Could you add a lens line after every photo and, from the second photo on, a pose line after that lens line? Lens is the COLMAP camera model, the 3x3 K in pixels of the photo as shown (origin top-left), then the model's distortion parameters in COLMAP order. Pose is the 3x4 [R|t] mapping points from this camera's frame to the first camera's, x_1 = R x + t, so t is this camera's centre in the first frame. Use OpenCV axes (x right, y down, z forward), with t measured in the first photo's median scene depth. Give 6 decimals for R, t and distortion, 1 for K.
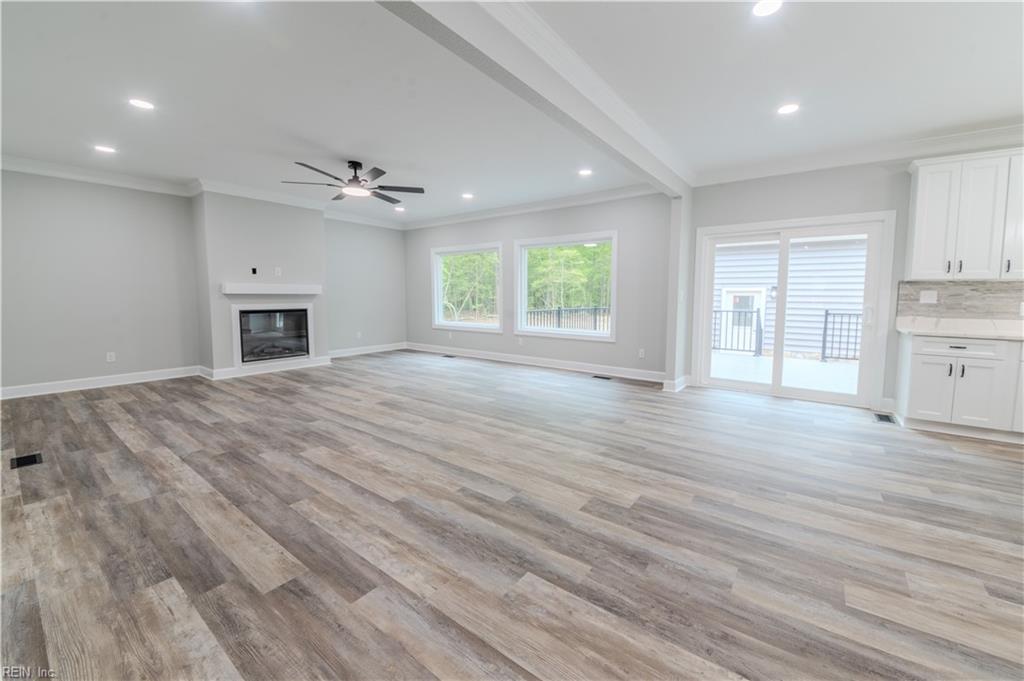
lens RADIAL K [[391.6, 0, 543.1], [0, 391.6, 328.6], [0, 0, 1]] dist [-0.013753, 0.000191]
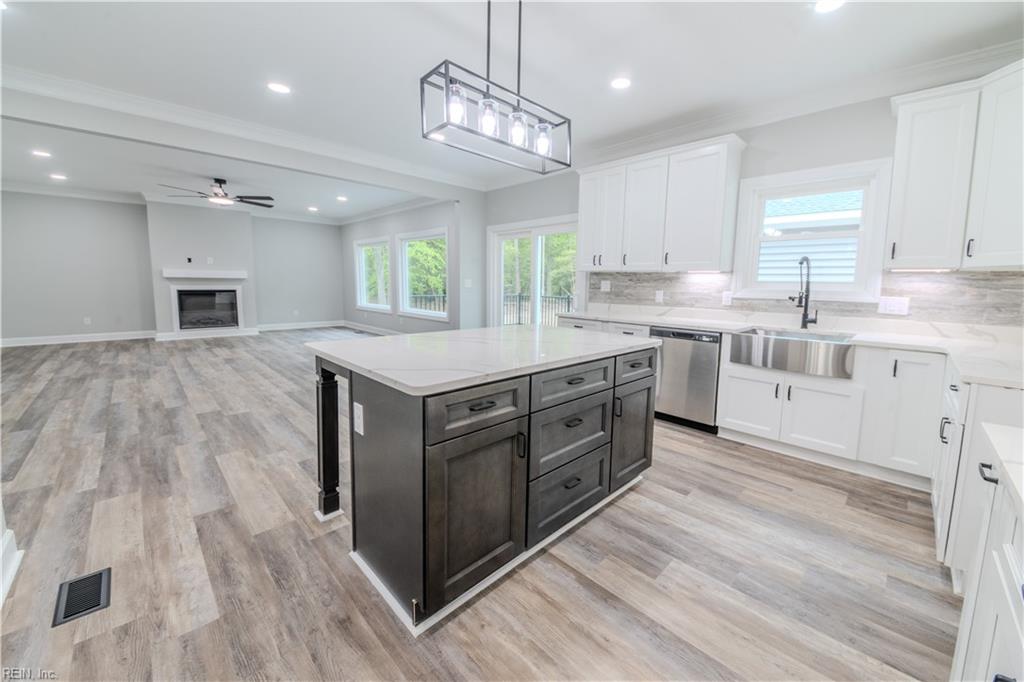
lens RADIAL K [[391.6, 0, 529.2], [0, 391.6, 327.2], [0, 0, 1]] dist [-0.013753, 0.000191]
pose [[0.987865, 0.032328, -0.151915, 1.027077], [-0.028665, 0.999245, 0.026240, 0.019122], [0.152648, -0.021567, 0.988045, -0.214159]]
